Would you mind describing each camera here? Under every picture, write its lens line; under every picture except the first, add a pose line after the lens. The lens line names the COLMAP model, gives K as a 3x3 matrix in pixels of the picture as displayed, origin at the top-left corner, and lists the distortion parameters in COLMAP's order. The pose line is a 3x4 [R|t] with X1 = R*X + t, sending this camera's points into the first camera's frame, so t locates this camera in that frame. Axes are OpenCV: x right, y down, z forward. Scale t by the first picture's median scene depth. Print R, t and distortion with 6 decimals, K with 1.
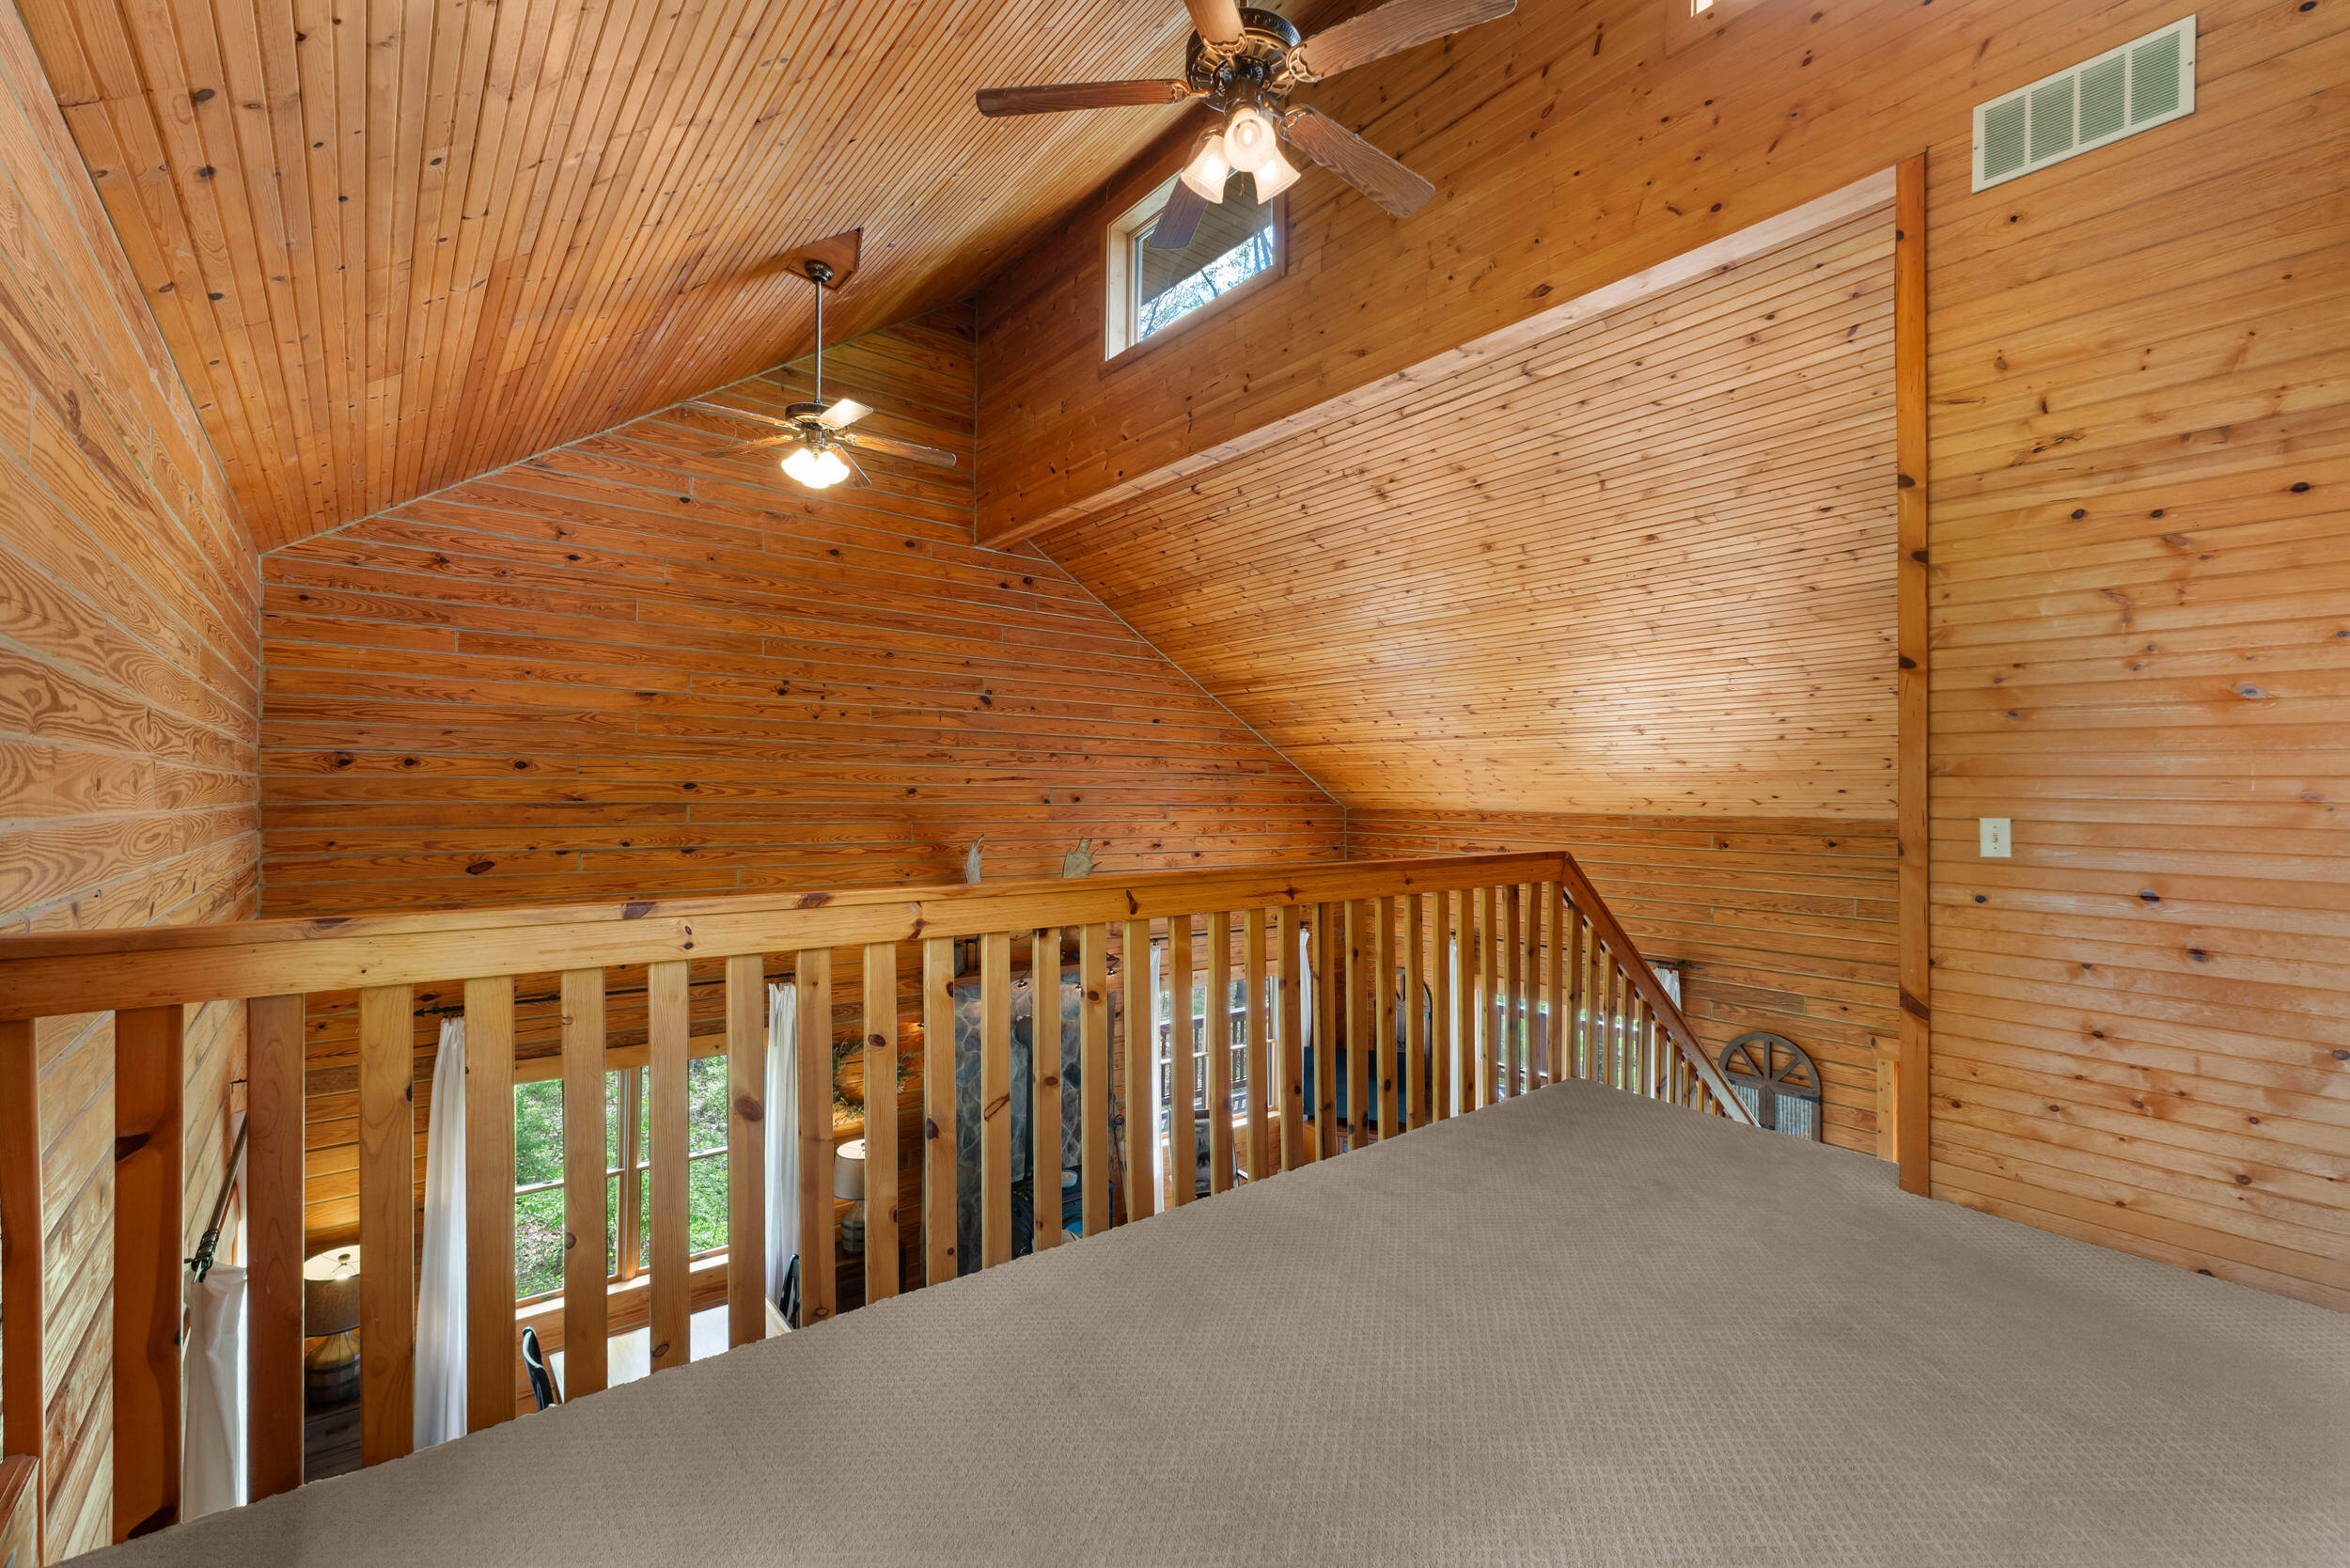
lens RADIAL K [[1007.8, 0, 1166.2], [0, 1007.8, 789.2], [0, 0, 1]] dist [0.001974, 0.000342]
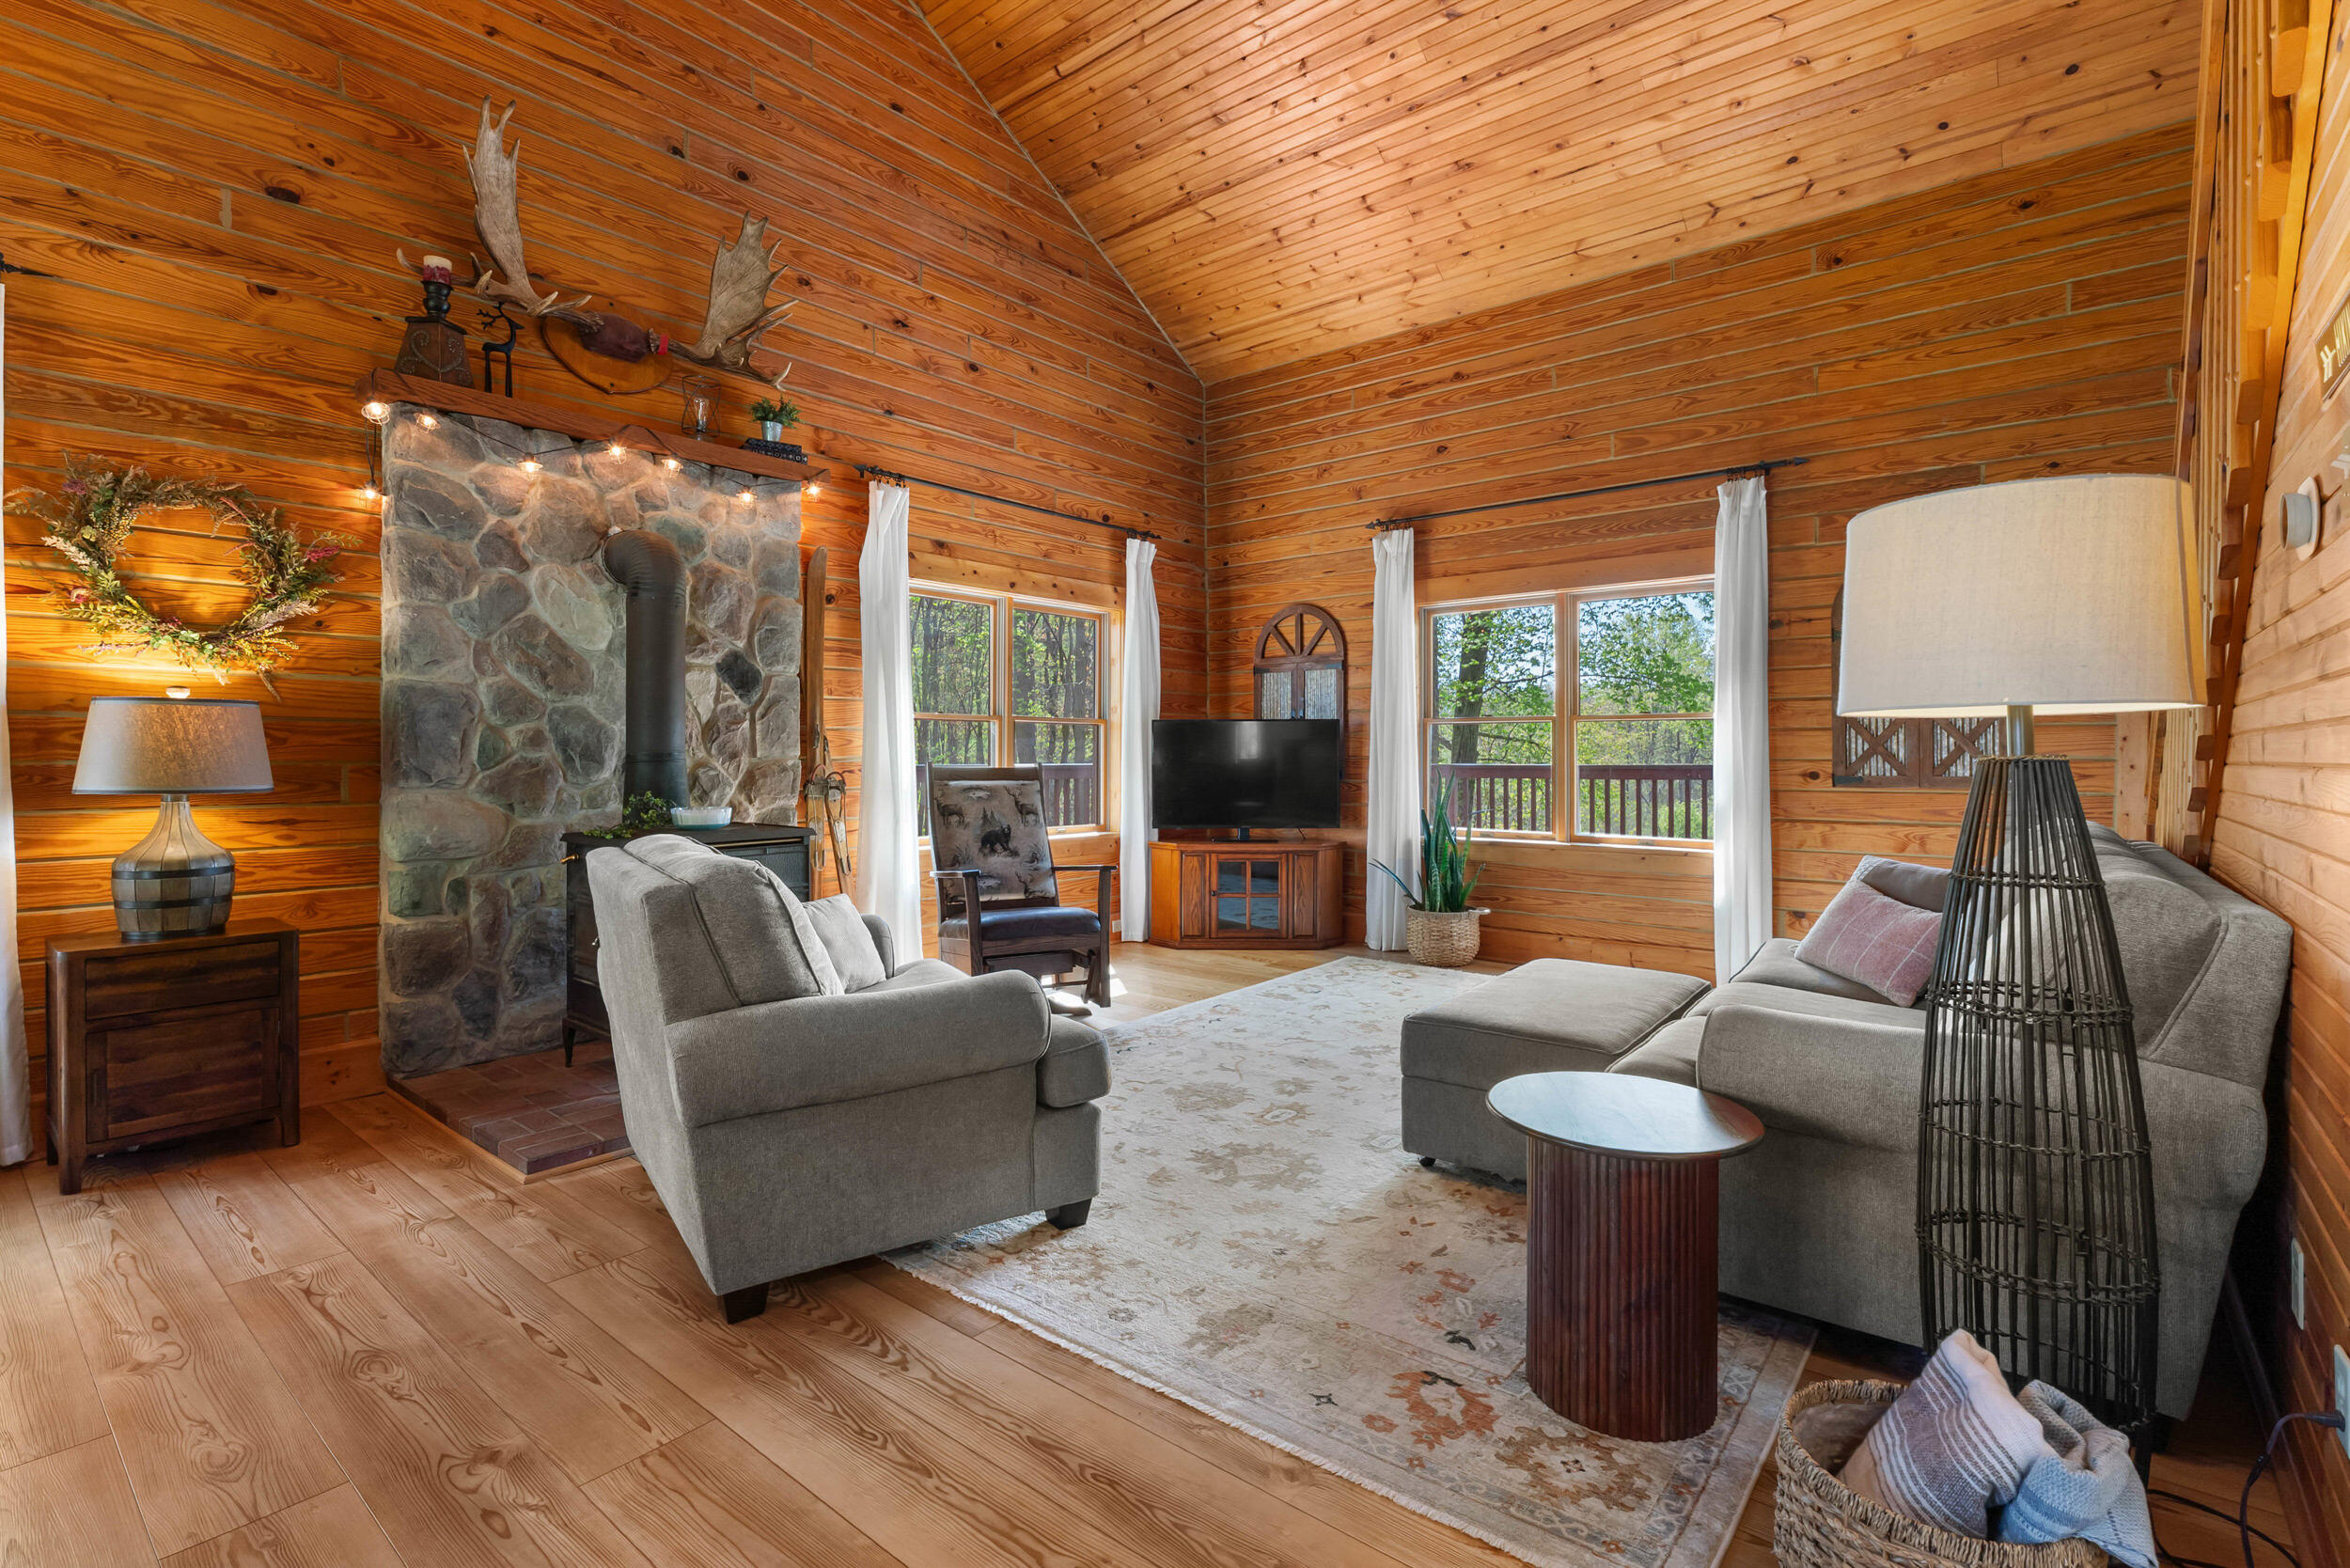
lens RADIAL K [[1083.1, 0, 1181.7], [0, 1083.1, 769.9], [0, 0, 1]] dist [-0.001852, -0.000110]
pose [[0.974703, -0.013183, 0.223115, 0.005859], [0.011762, 0.999901, 0.007694, 0.304214], [-0.223195, -0.004875, 0.974762, 0.370249]]
